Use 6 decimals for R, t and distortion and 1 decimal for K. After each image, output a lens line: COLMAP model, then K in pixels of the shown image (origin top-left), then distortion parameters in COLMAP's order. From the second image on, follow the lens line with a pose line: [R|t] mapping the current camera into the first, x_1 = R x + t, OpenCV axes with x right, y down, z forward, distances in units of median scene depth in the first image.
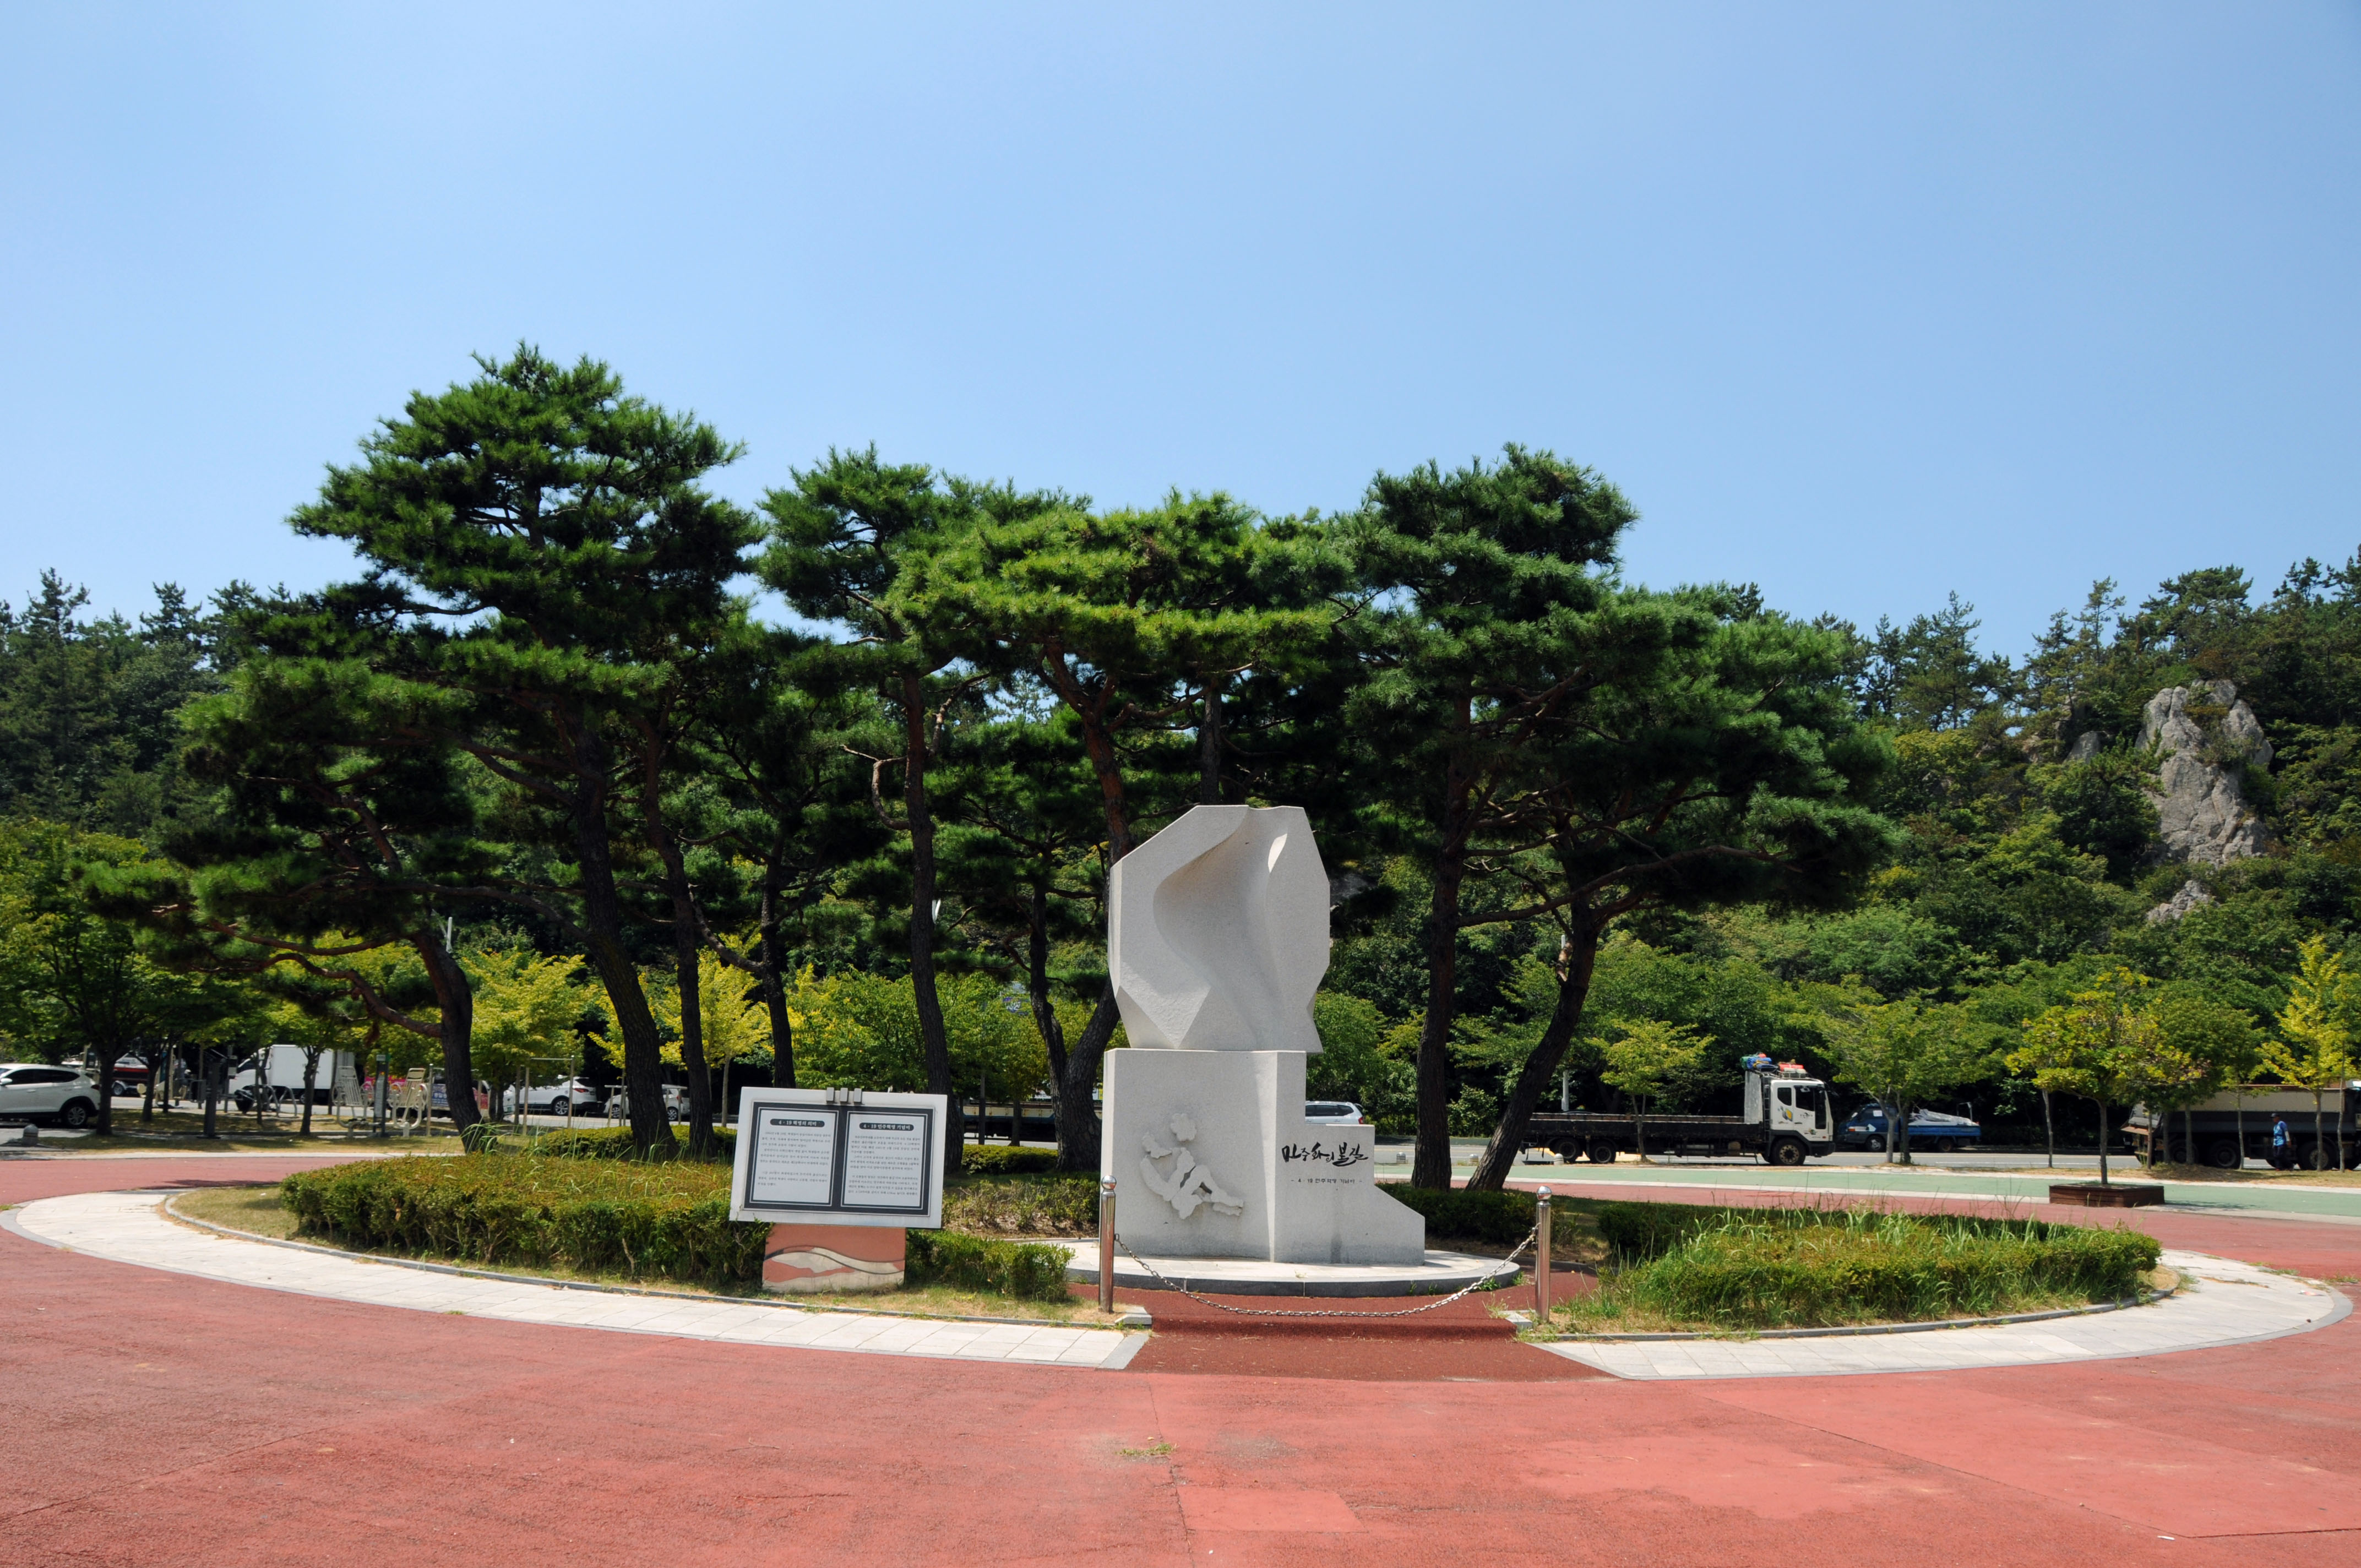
lens RADIAL K [[1861.4, 0, 1191.3], [0, 1861.4, 801.5], [0, 0, 1]] dist [-0.124296, 0.035212]
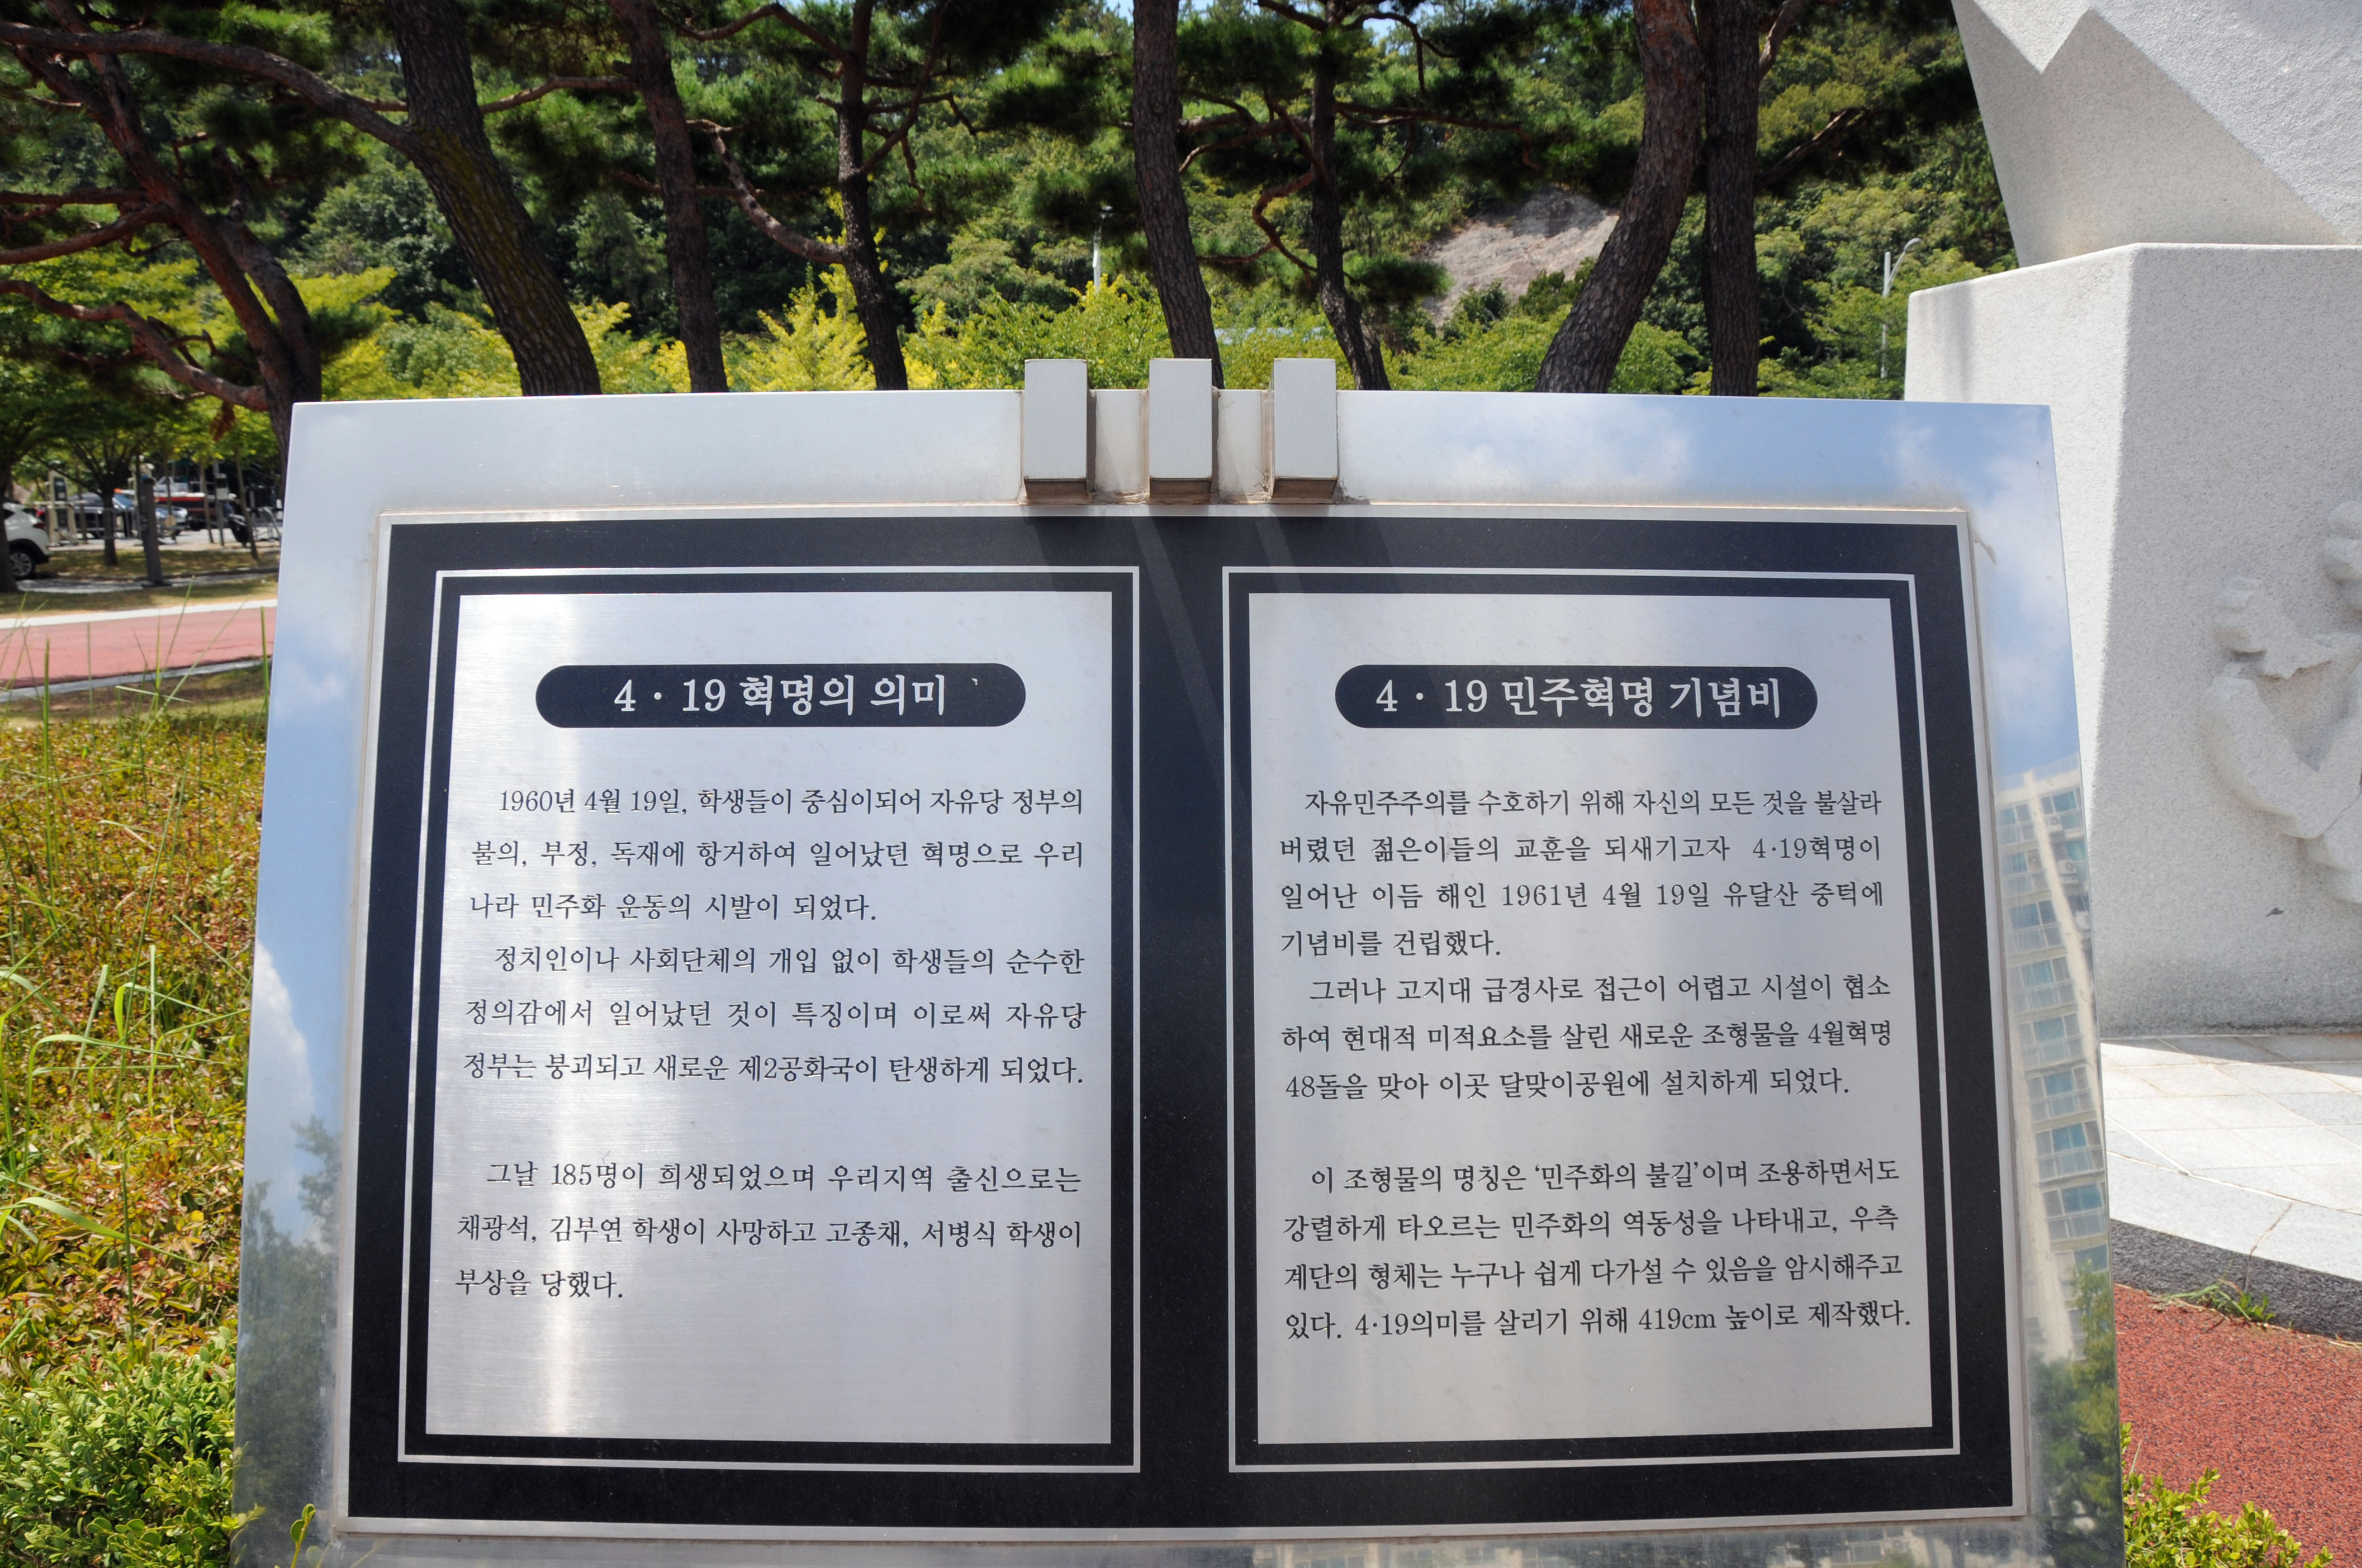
lens RADIAL K [[1862.1, 0, 1165.8], [0, 1862.1, 792.4], [0, 0, 1]] dist [-0.124296, 0.035212]
pose [[0.995519, -0.015227, -0.093328, -0.045141], [0.044594, 0.945912, 0.321344, 0.036402], [0.083387, -0.324065, 0.942352, 0.224509]]
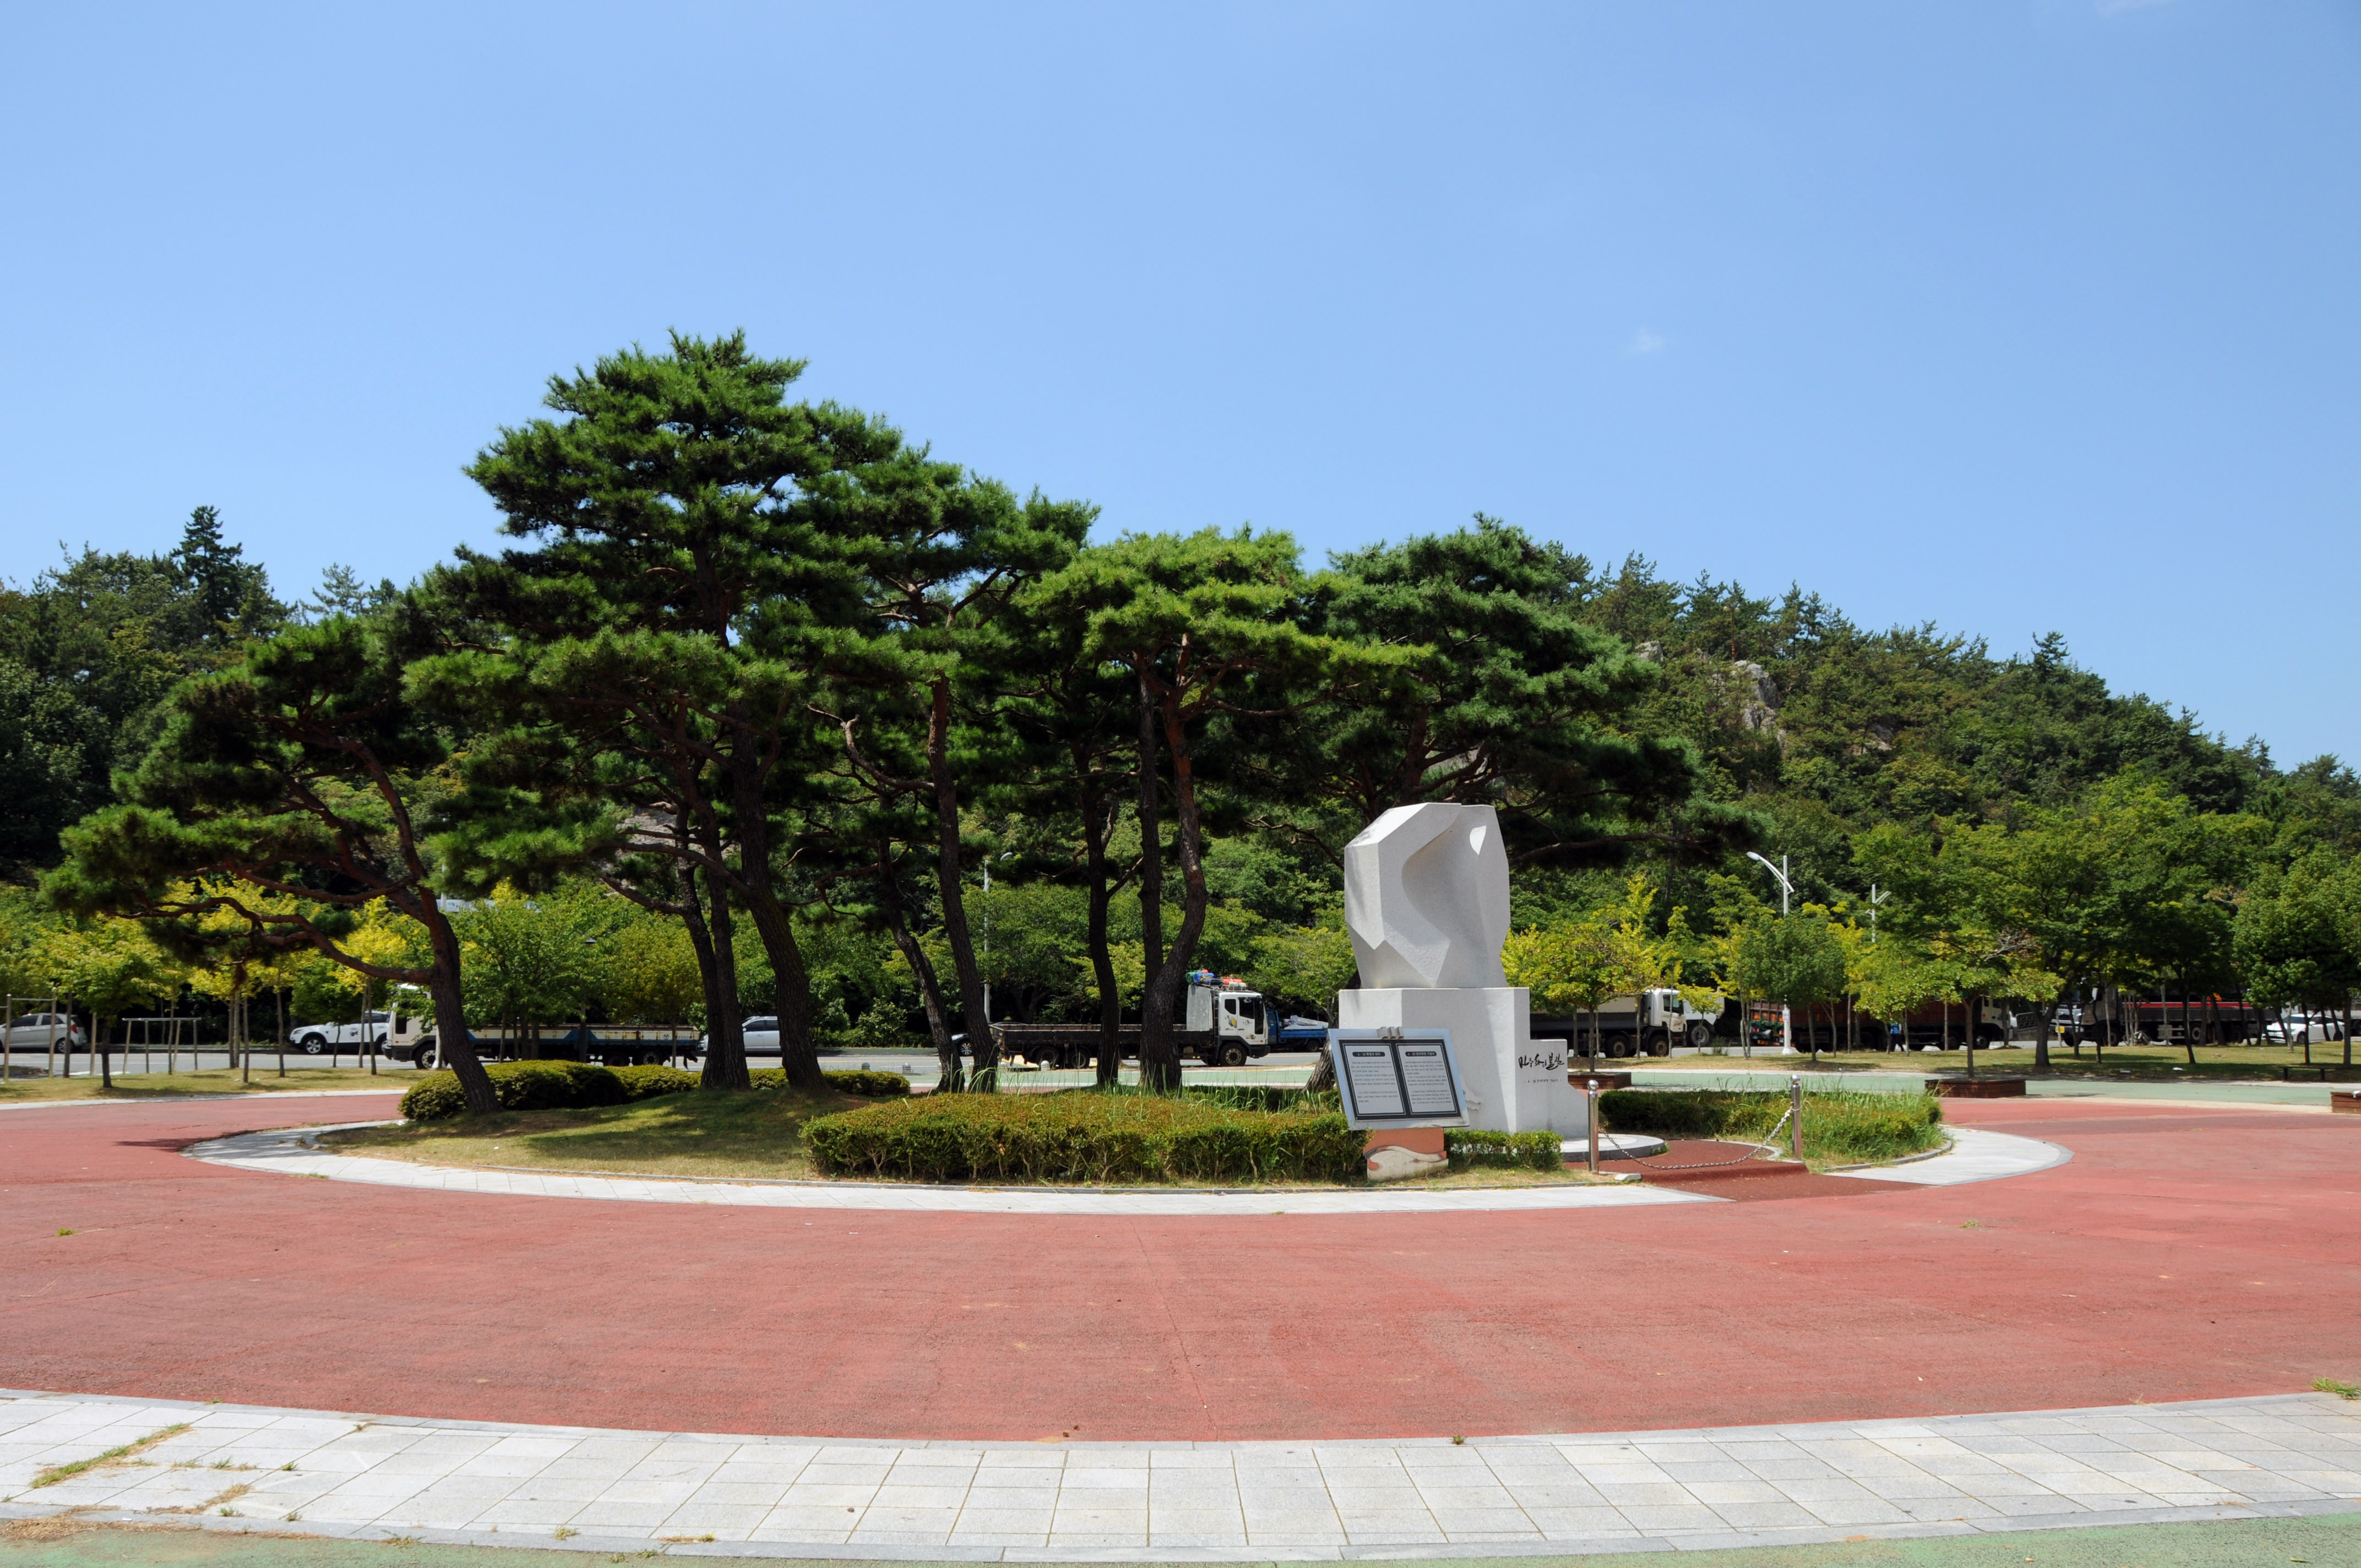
lens RADIAL K [[1861.4, 0, 1165.5], [0, 1861.4, 775.6], [0, 0, 1]] dist [-0.124296, 0.035212]
pose [[0.898062, 0.030281, 0.438824, -0.234281], [-0.046288, 0.998594, 0.025820, -0.013310], [-0.437426, -0.043500, 0.898202, -0.030793]]
